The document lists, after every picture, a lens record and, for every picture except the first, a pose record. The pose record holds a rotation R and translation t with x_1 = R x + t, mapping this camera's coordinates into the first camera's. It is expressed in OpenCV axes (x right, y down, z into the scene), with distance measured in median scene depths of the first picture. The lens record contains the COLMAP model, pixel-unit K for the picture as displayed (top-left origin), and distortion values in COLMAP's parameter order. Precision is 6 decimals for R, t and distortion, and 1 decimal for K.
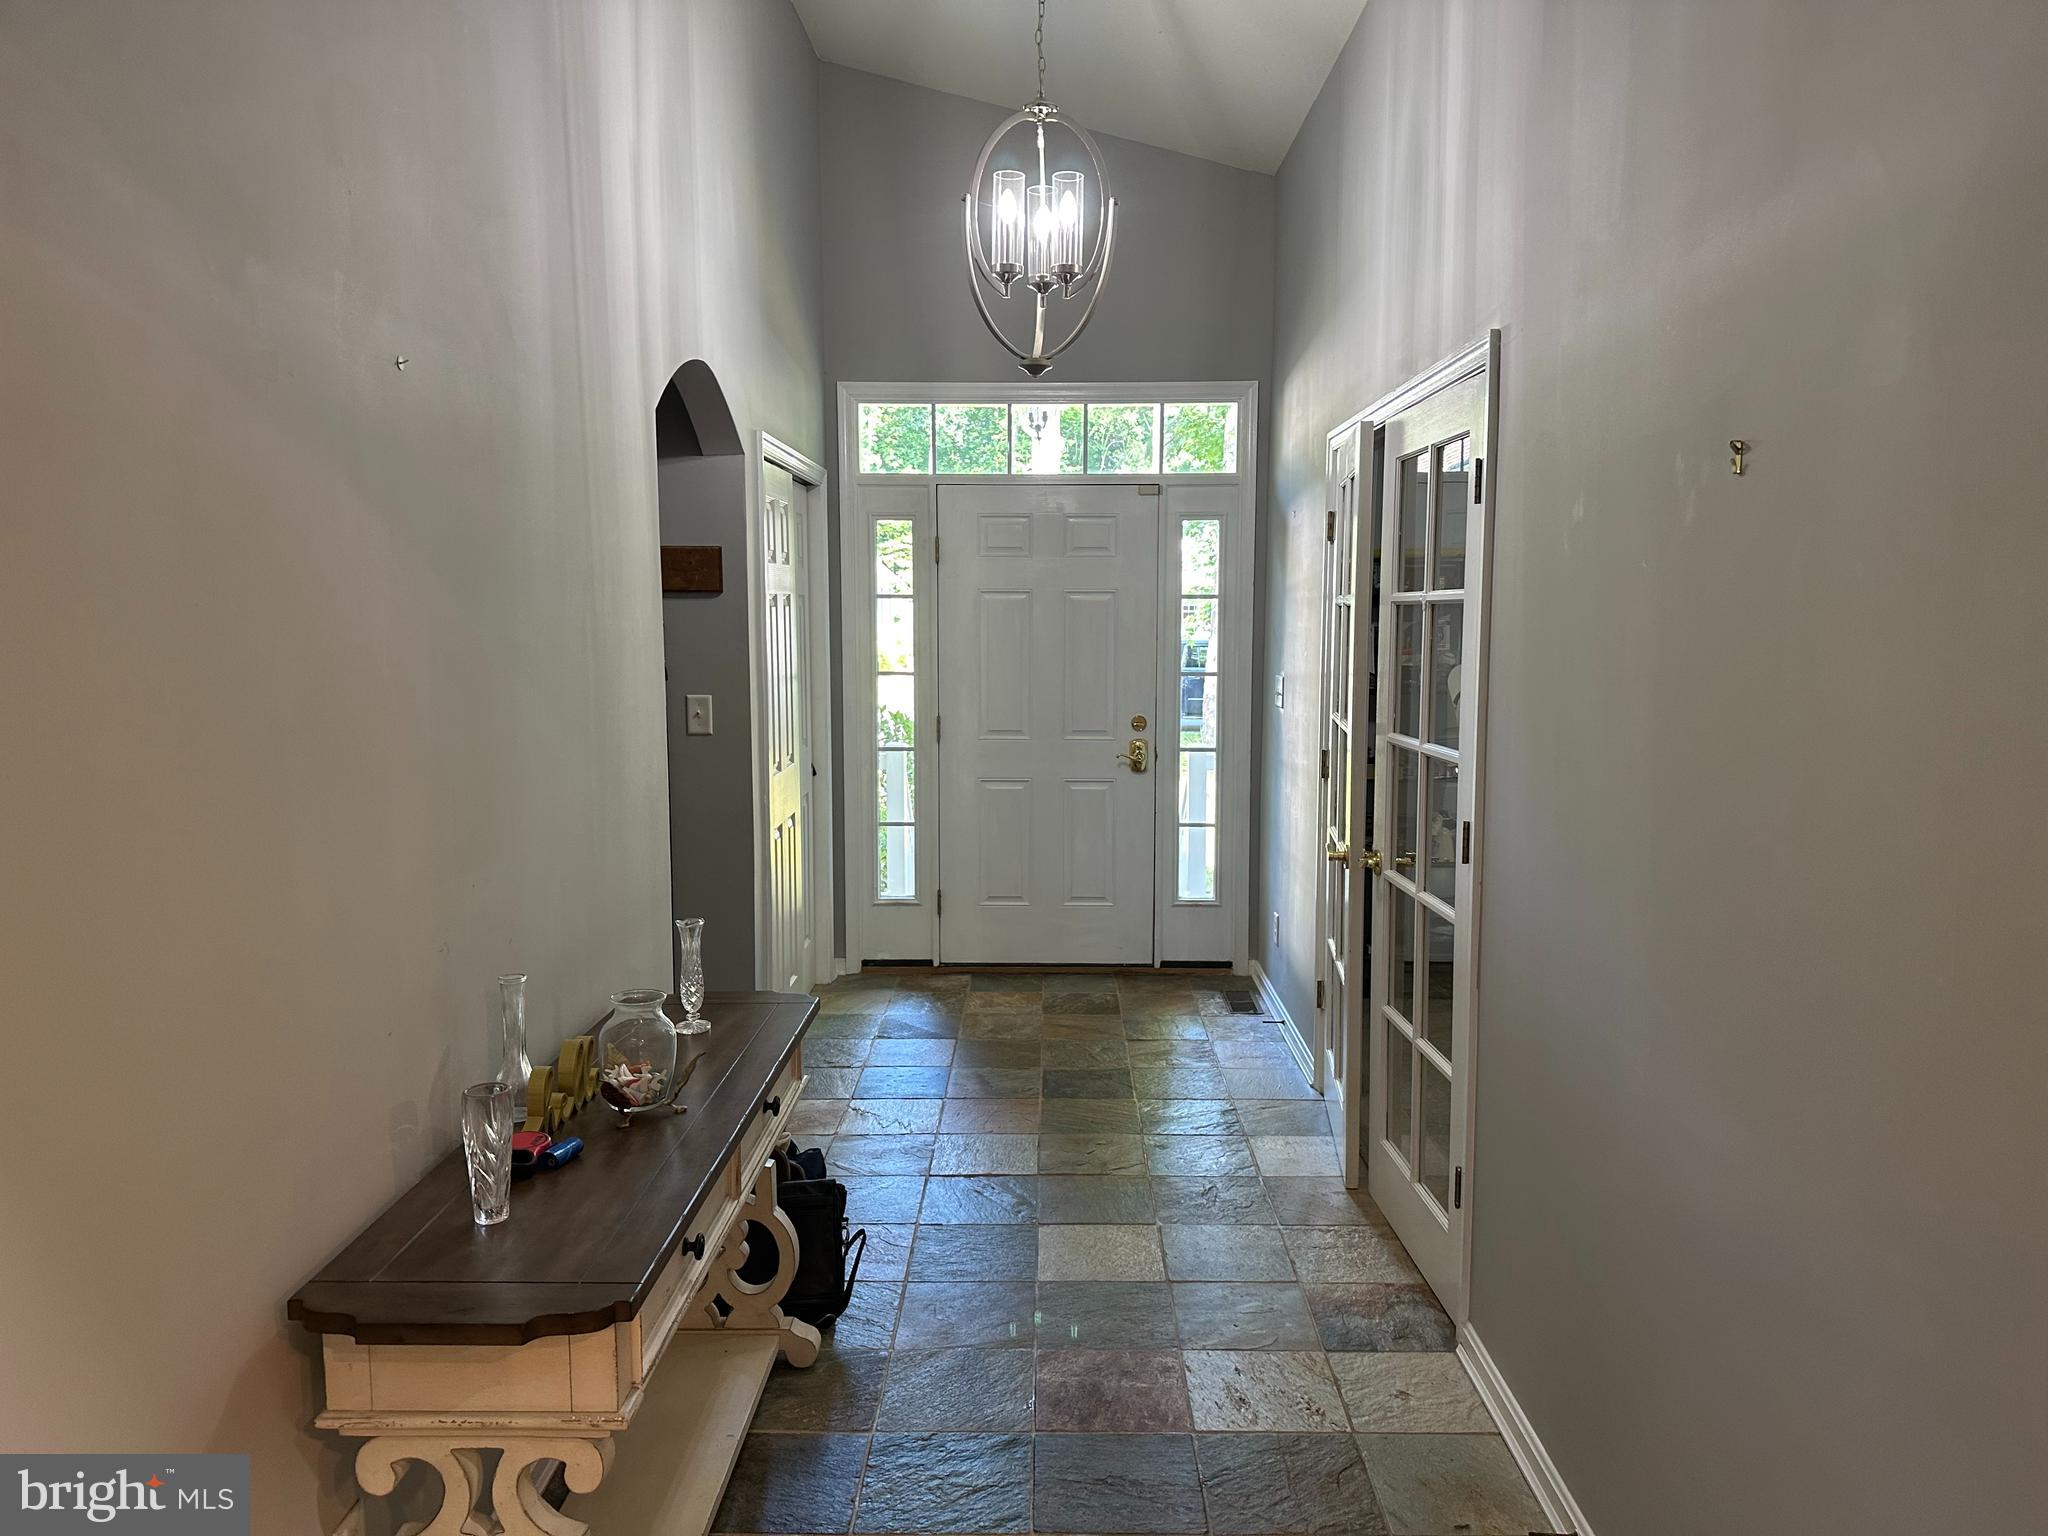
lens RADIAL K [[1434.2, 0, 1031.3], [0, 1434.2, 759.4], [0, 0, 1]] dist [0.054297, -0.070976]
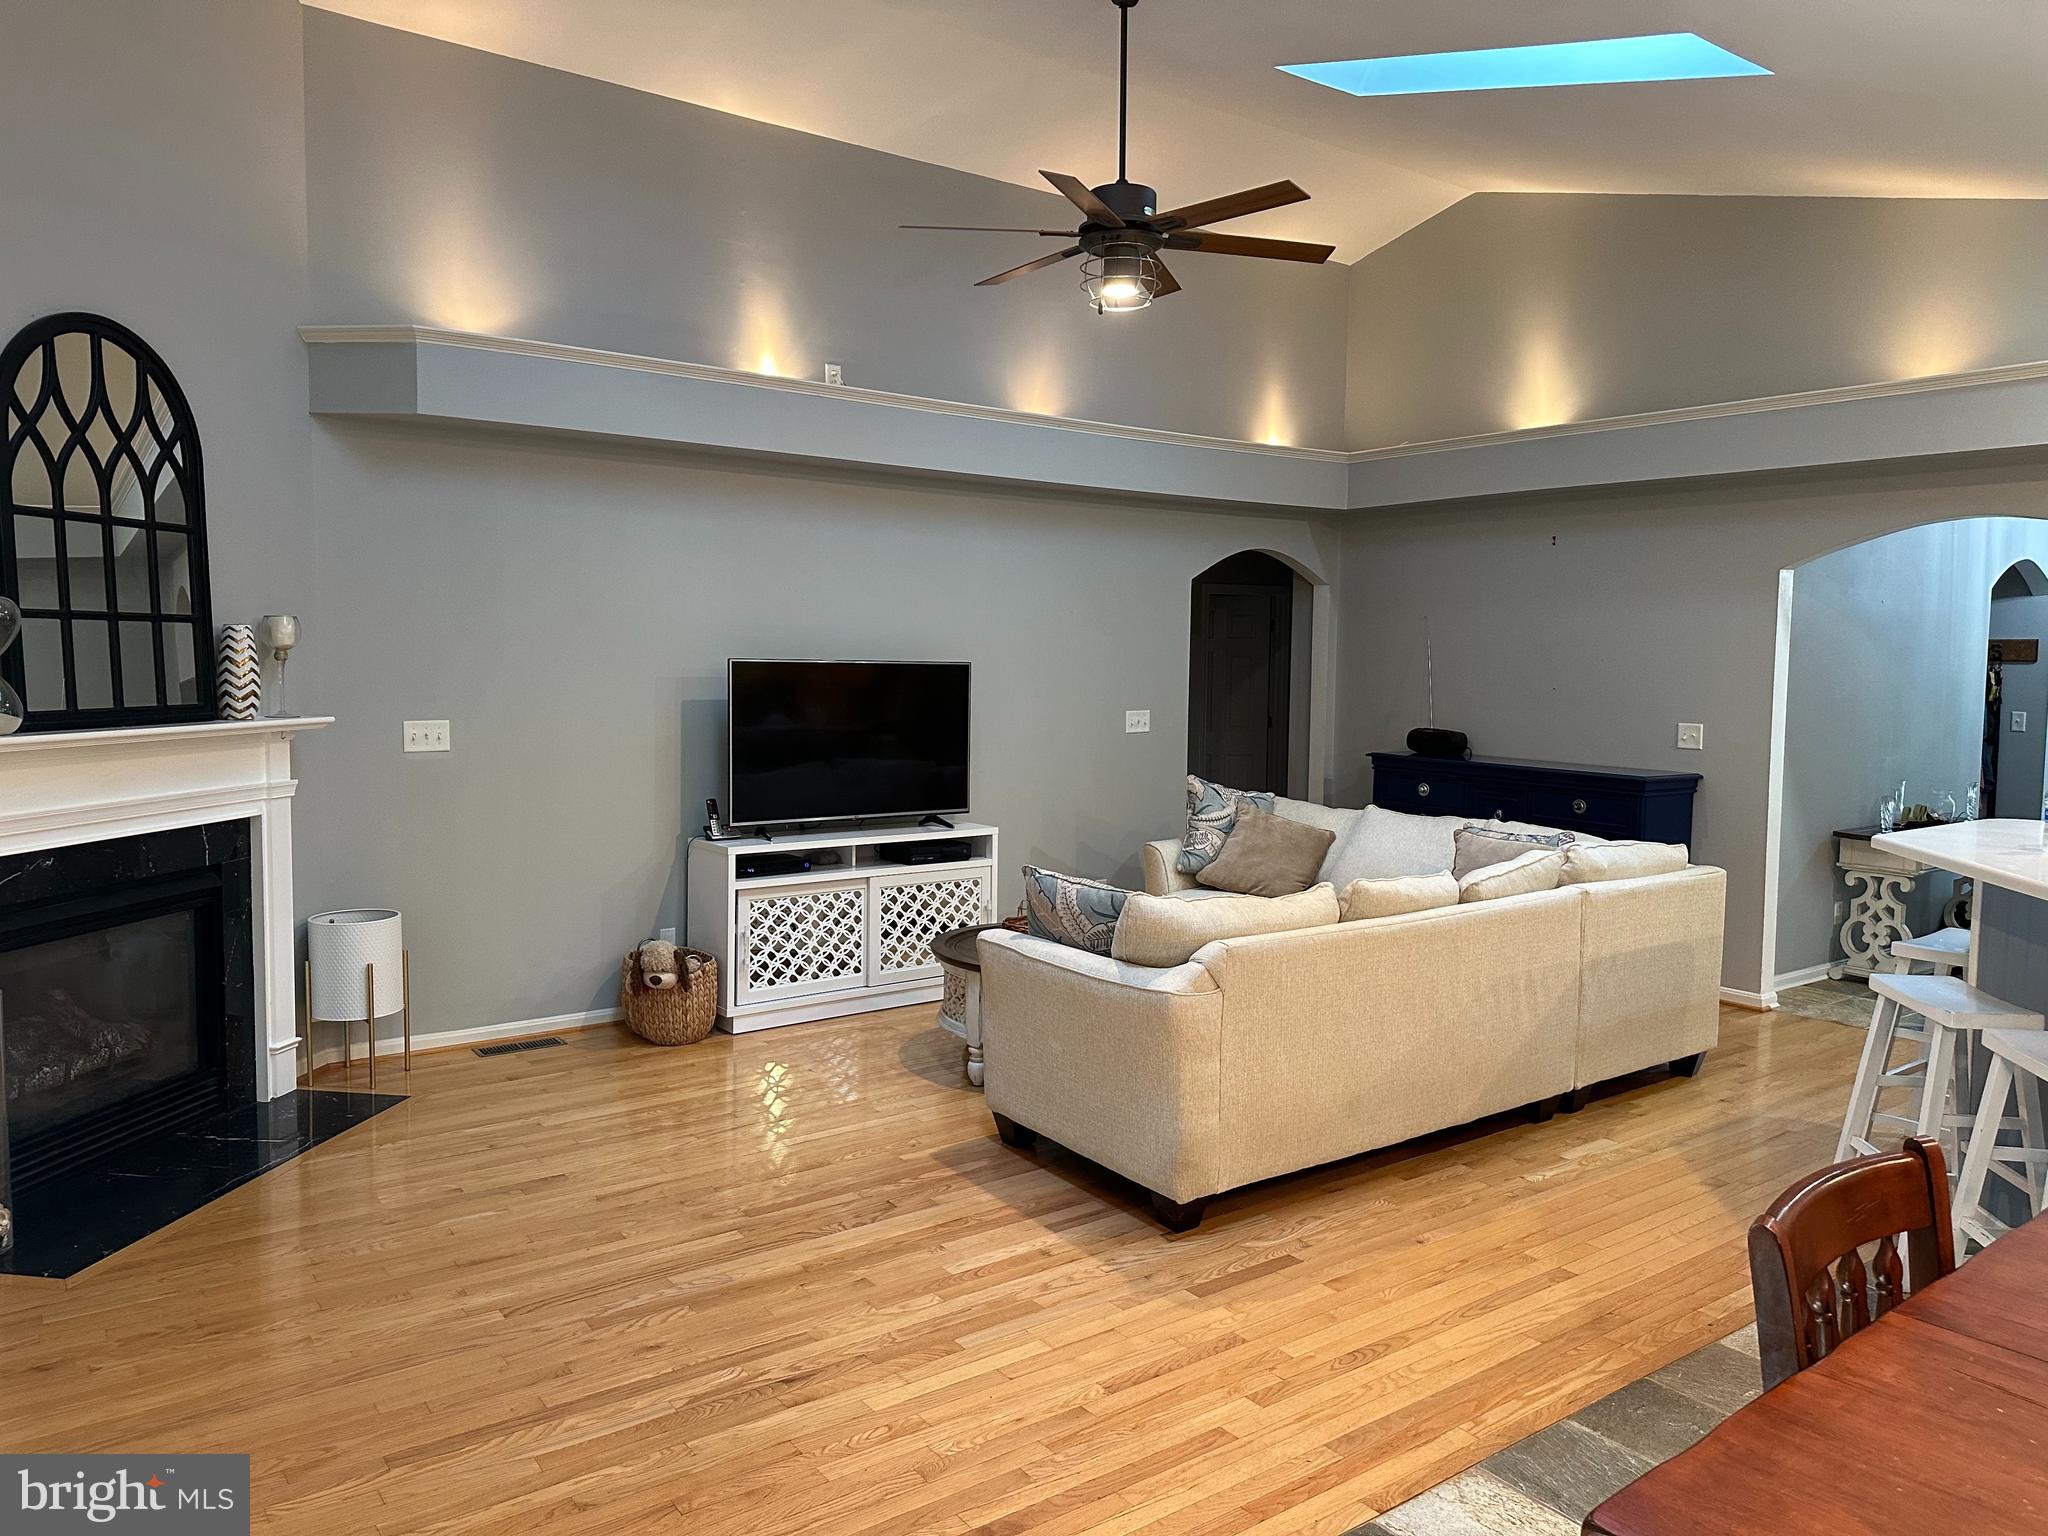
lens RADIAL K [[1434.2, 0, 1031.3], [0, 1434.2, 759.4], [0, 0, 1]] dist [0.054297, -0.070976]
pose [[0.606394, 0.070908, -0.791996, 1.369594], [-0.097184, 0.995158, 0.014687, 0.318197], [0.789203, 0.068063, 0.610349, -3.363752]]
